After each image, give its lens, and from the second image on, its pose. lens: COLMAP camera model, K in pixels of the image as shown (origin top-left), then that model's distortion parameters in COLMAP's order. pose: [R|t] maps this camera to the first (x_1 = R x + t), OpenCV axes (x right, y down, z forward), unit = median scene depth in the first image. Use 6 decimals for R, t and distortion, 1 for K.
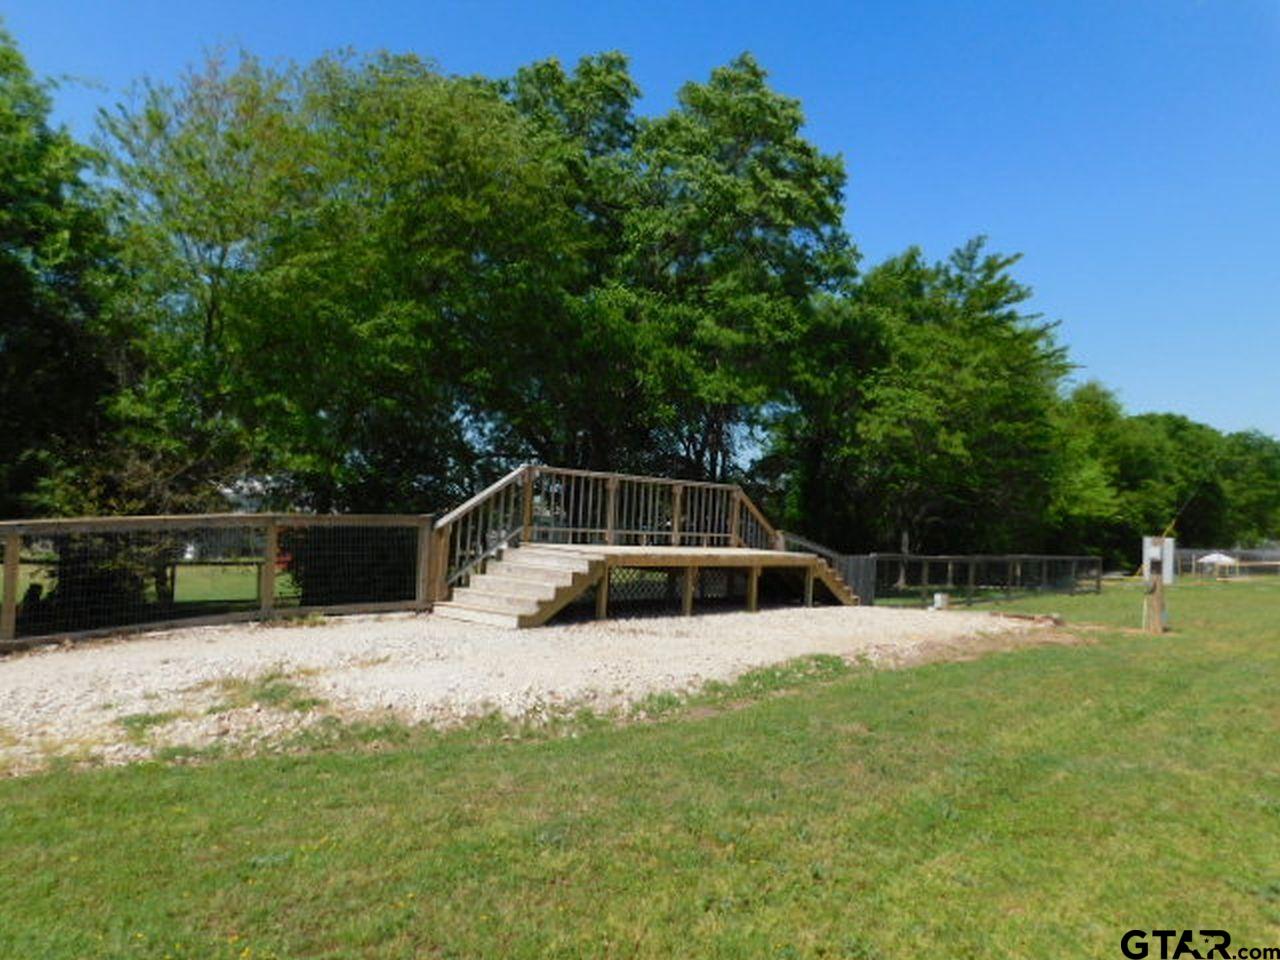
lens RADIAL K [[913.1, 0, 633.3], [0, 913.1, 469.9], [0, 0, 1]] dist [-0.048835, 0.052795]
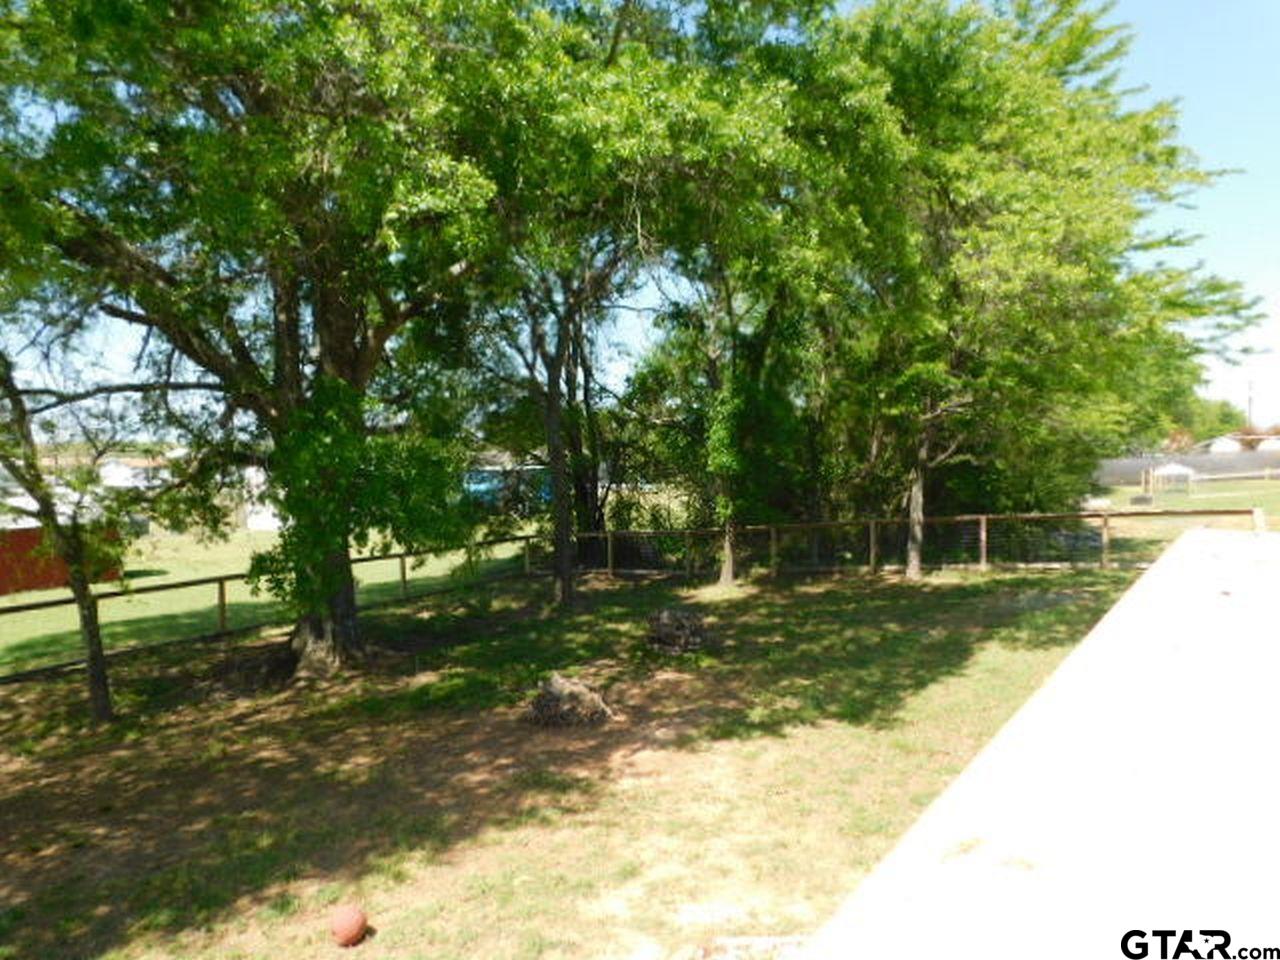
lens RADIAL K [[913.1, 0, 650.0], [0, 913.1, 478.5], [0, 0, 1]] dist [-0.048835, 0.052795]
pose [[0.979991, -0.070981, 0.185955, 0.029601], [0.054320, 0.994163, 0.093217, 0.002456], [-0.191486, -0.081251, 0.978126, 0.608513]]
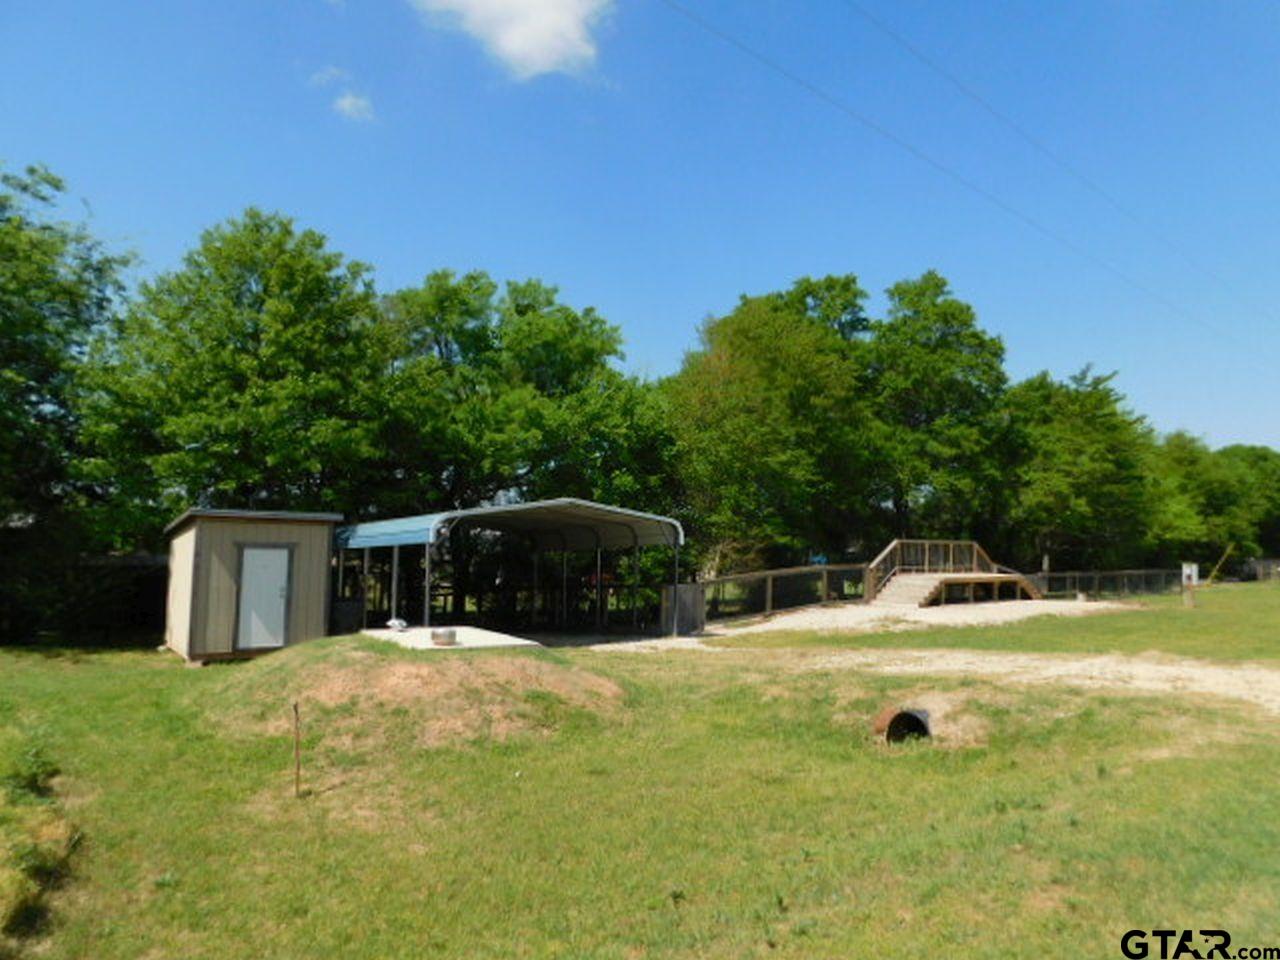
lens RADIAL K [[843.1, 0, 665.2], [0, 843.1, 458.8], [0, 0, 1]] dist [-0.018960, 0.004432]
pose [[0.994537, -0.033915, -0.098722, -0.246603], [0.029703, 0.998598, -0.043823, -0.067850], [0.100070, 0.040651, 0.994150, -0.602615]]
